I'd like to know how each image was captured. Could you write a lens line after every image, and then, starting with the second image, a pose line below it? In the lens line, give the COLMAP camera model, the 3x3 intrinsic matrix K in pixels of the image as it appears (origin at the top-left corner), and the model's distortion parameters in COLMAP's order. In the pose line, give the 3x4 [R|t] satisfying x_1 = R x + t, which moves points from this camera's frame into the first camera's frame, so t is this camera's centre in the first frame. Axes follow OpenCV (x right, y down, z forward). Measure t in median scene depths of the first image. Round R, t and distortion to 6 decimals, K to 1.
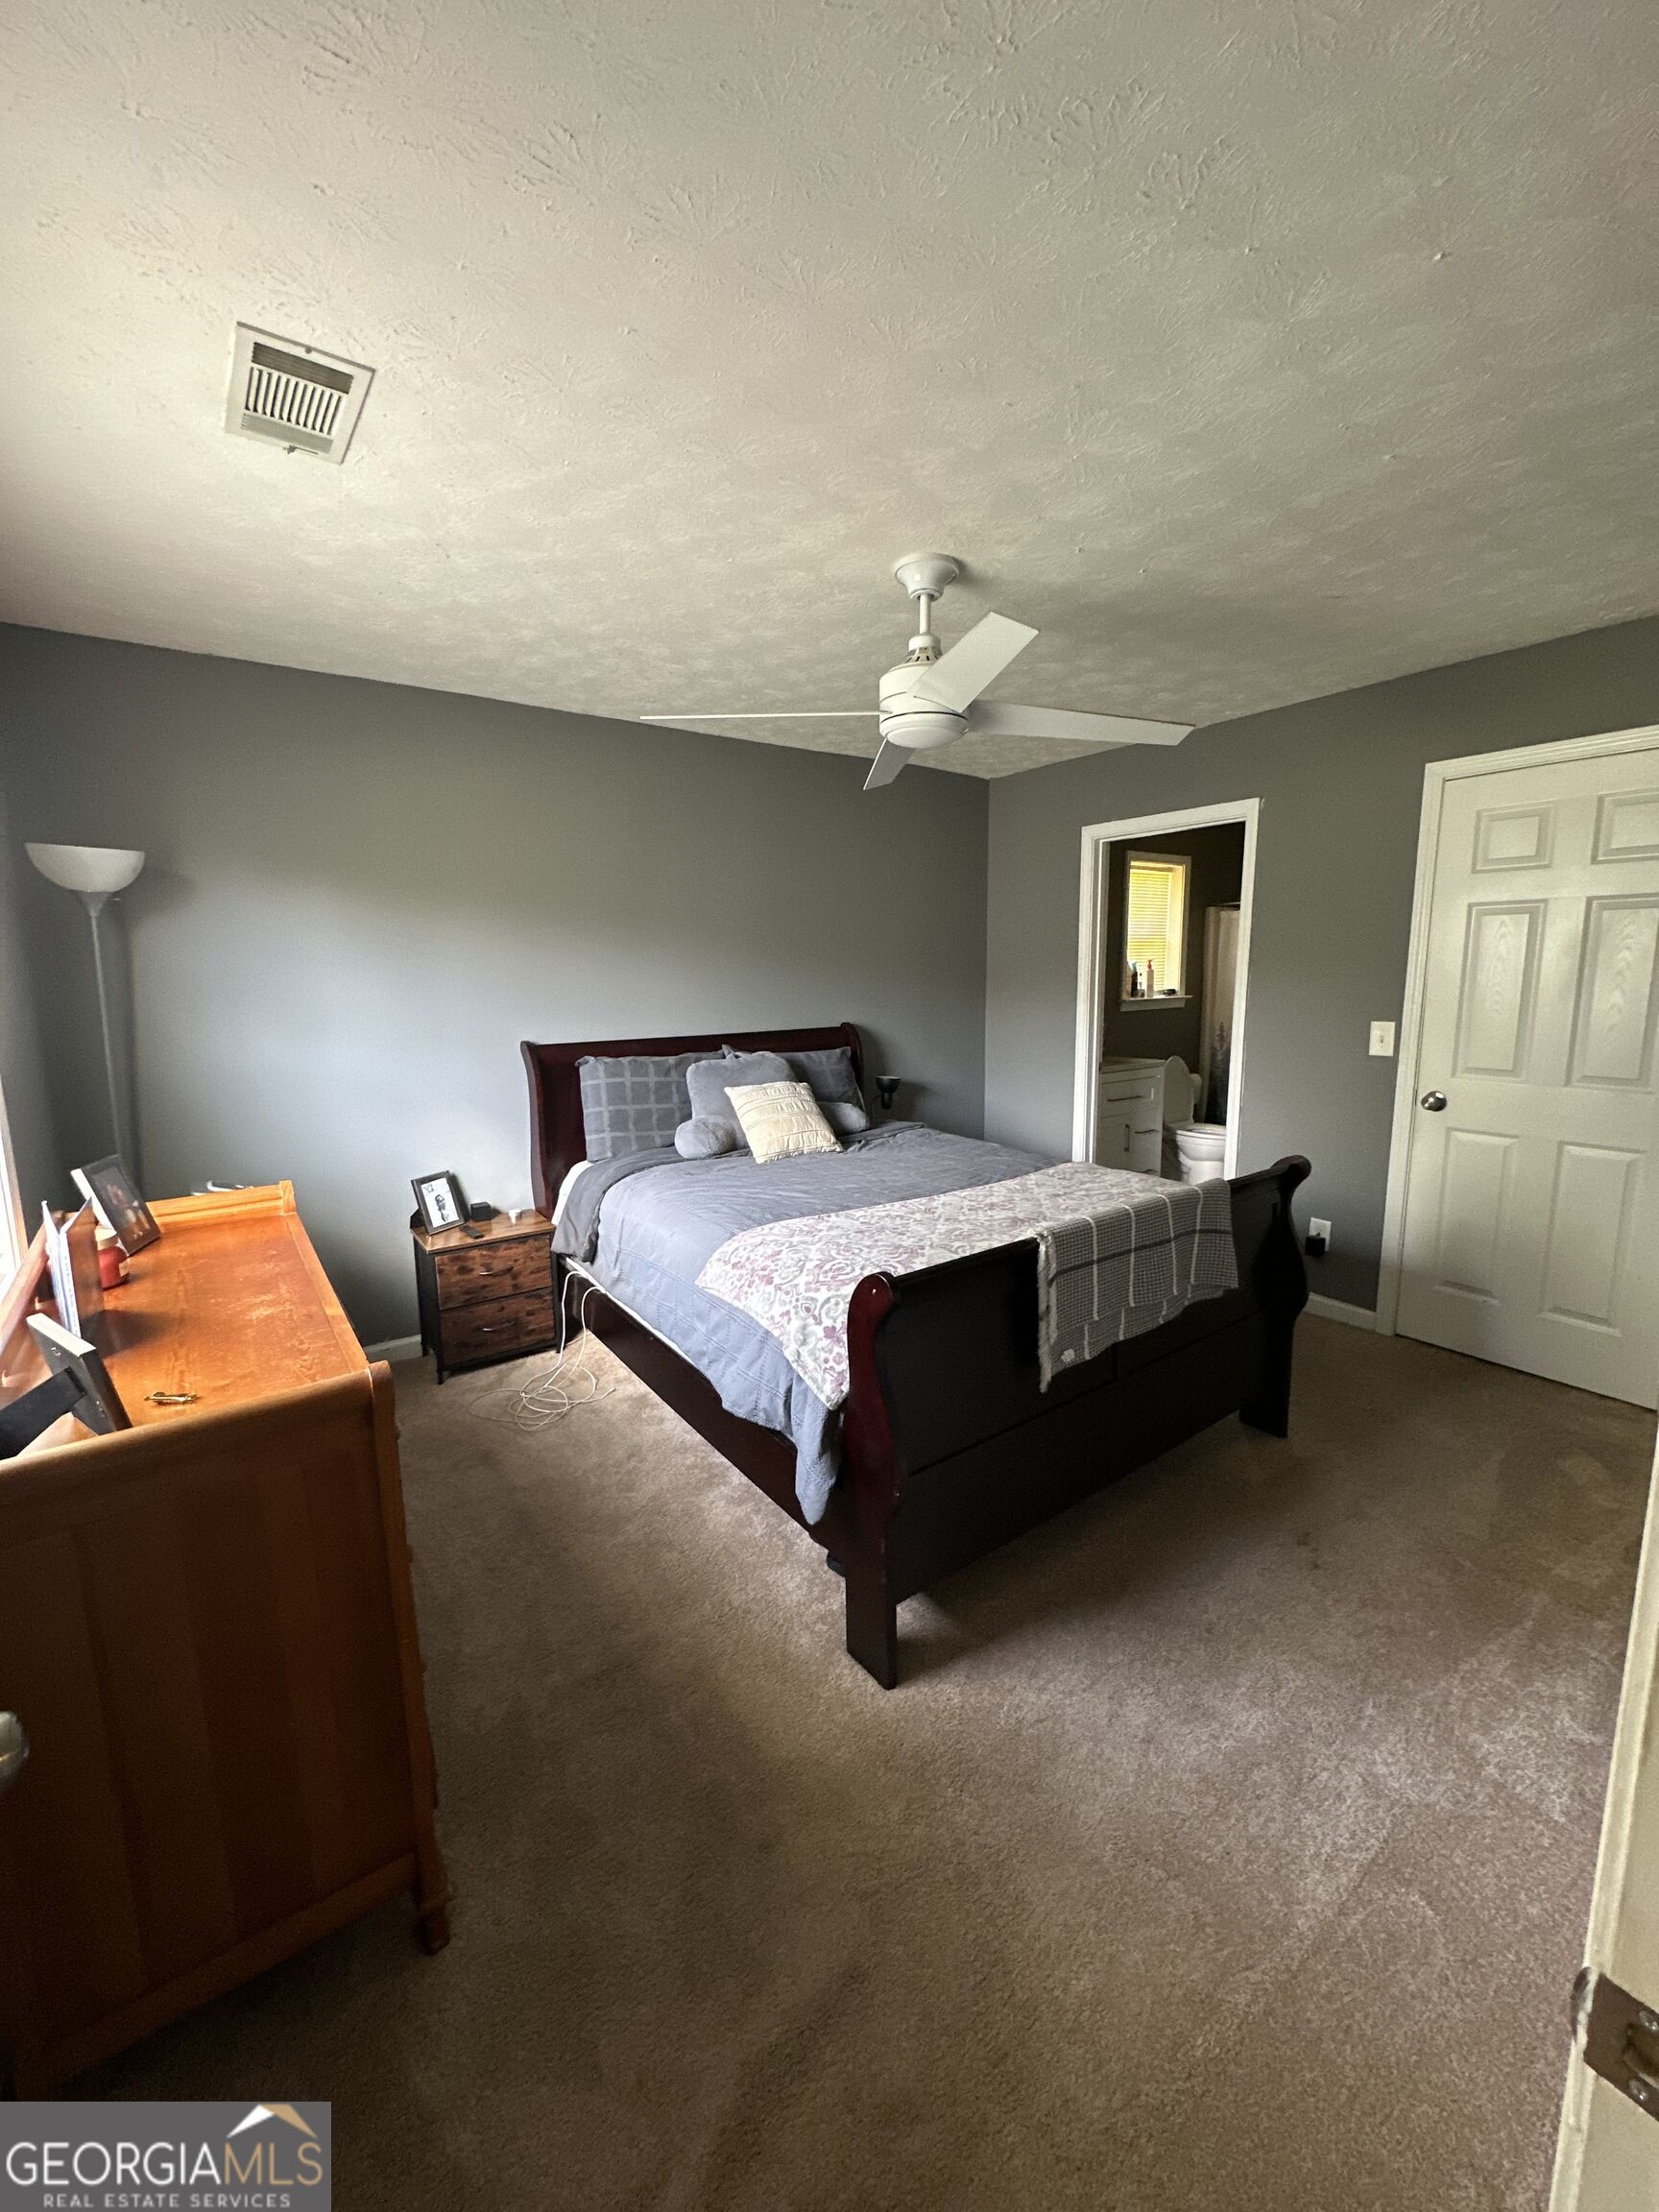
lens RADIAL K [[888.1, 0, 816.8], [0, 888.1, 1102.3], [0, 0, 1]] dist [-0.009904, -0.000260]
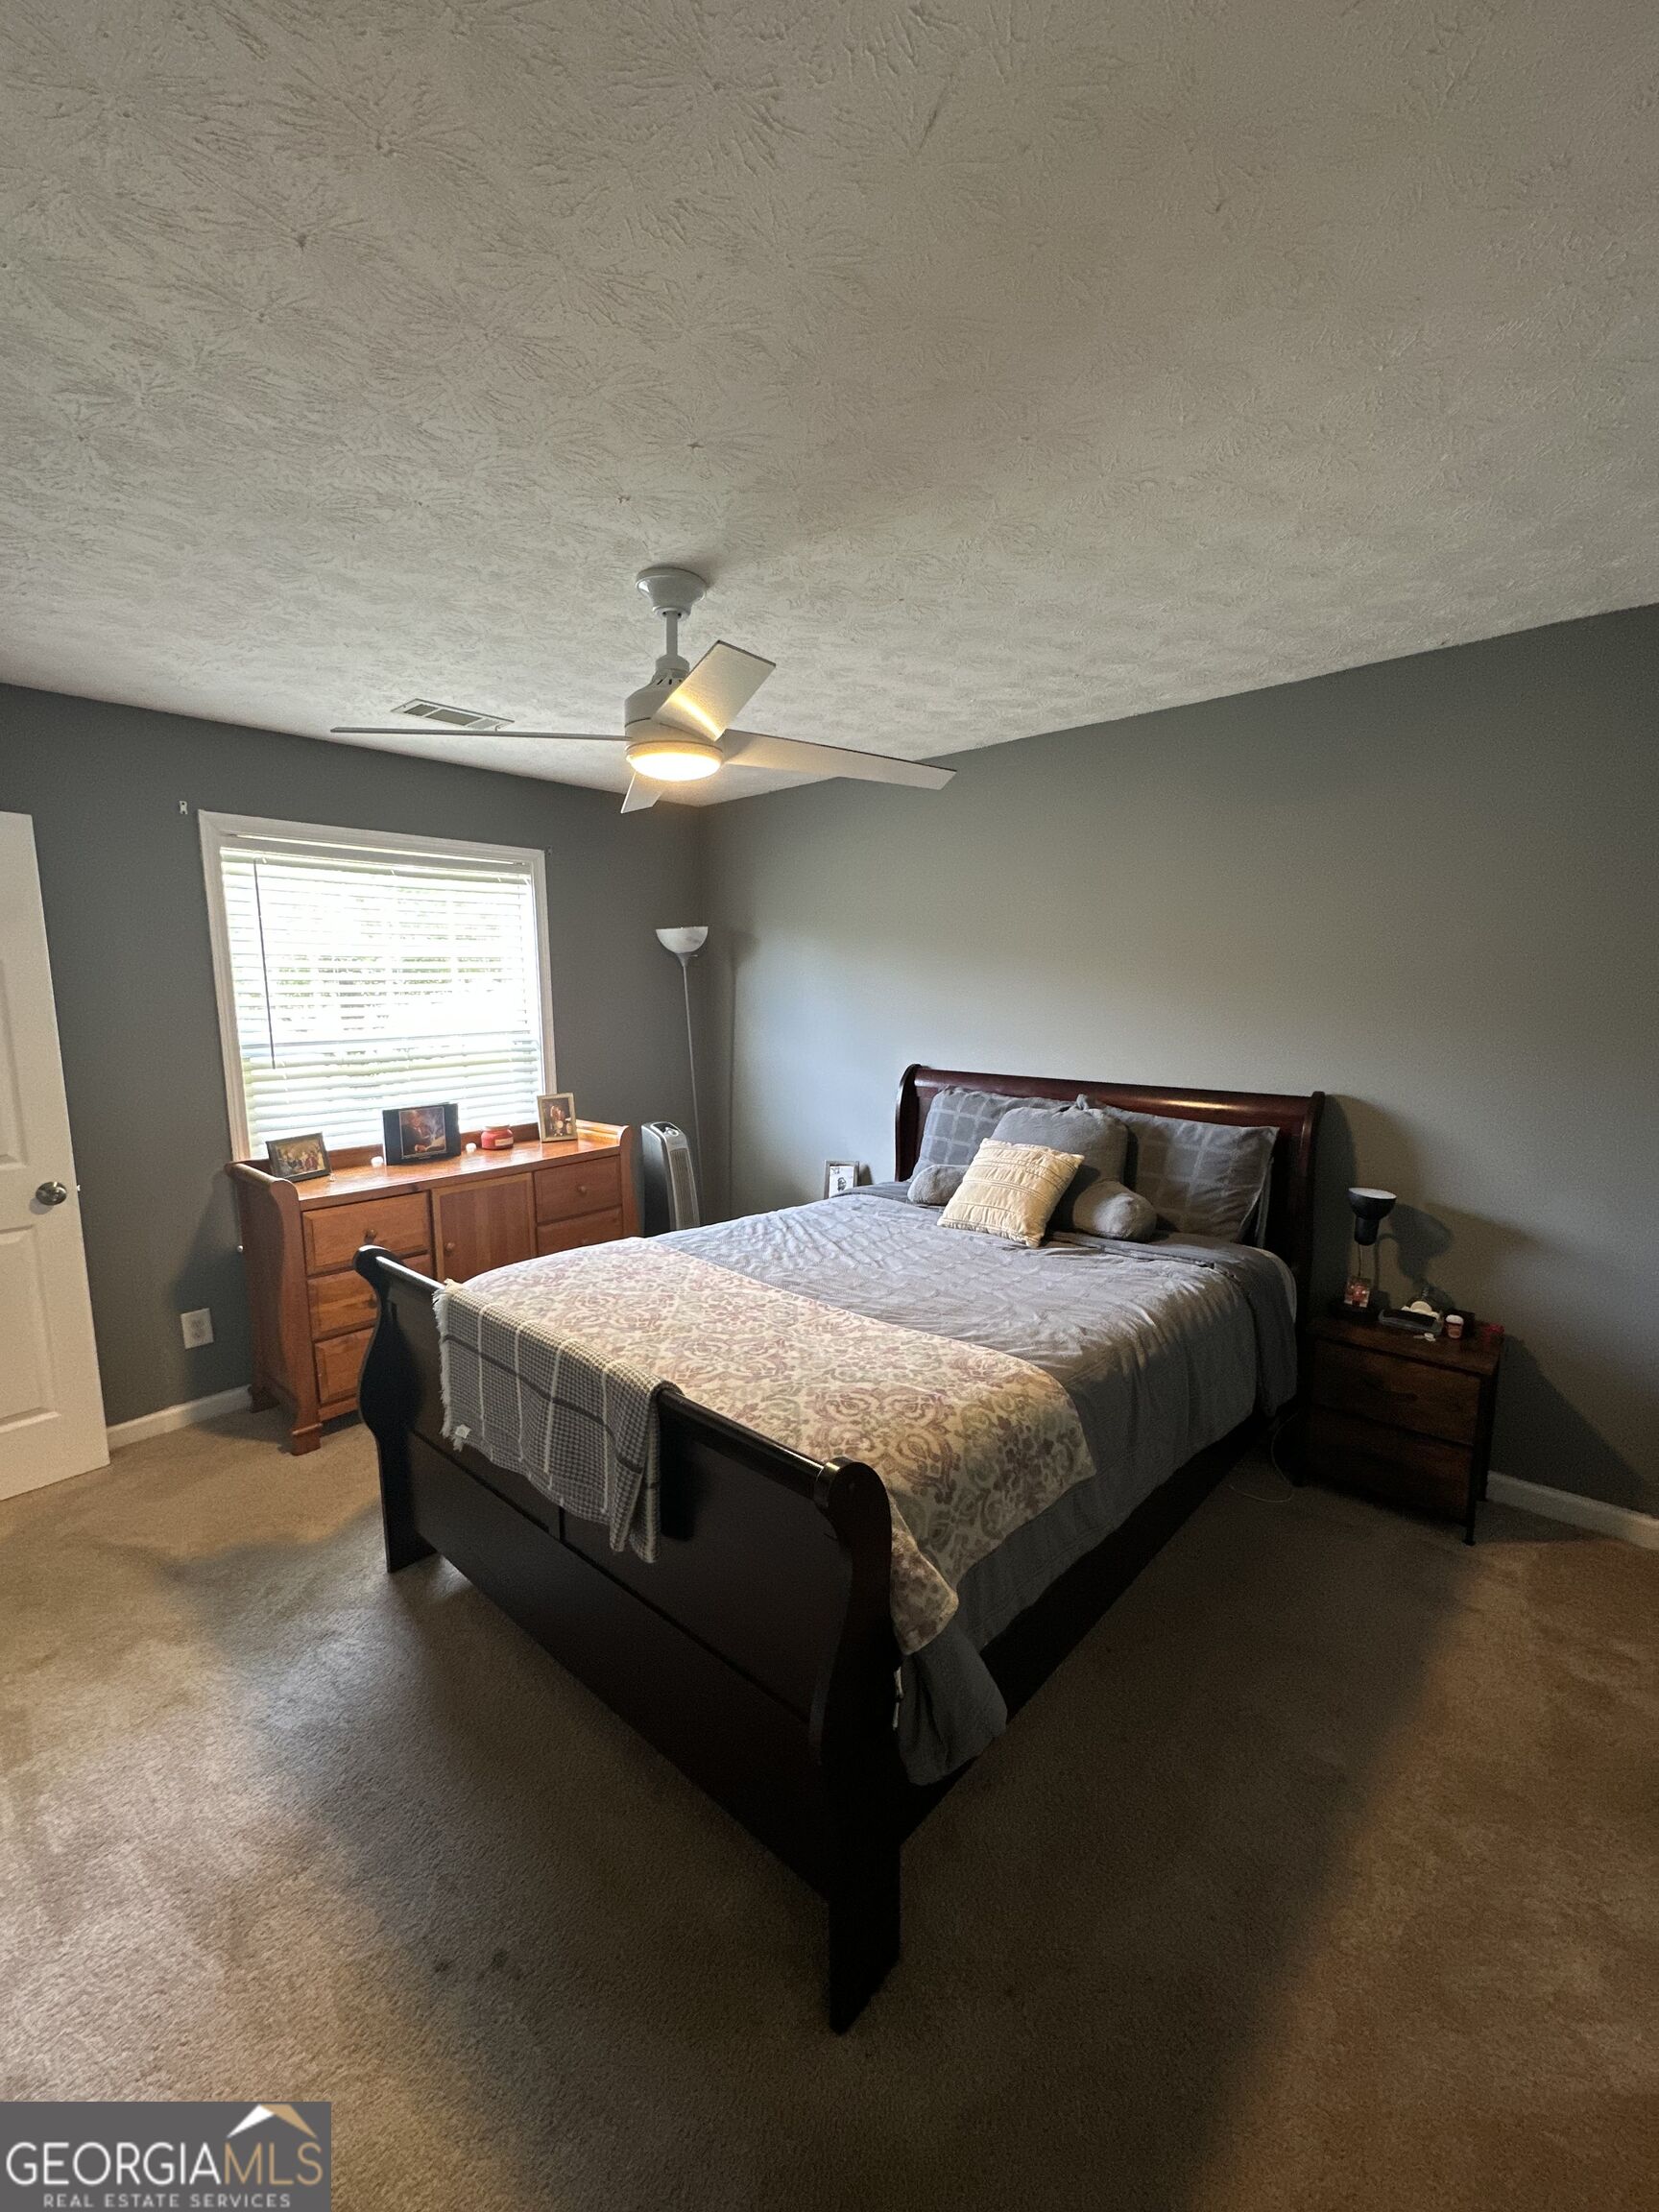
lens RADIAL K [[888.1, 0, 808.7], [0, 888.1, 1100.9], [0, 0, 1]] dist [-0.009904, -0.000260]
pose [[0.209328, 0.137012, -0.968199, 0.704233], [-0.140054, 0.984127, 0.108986, -0.124455], [0.967764, 0.112786, 0.225195, 0.625037]]
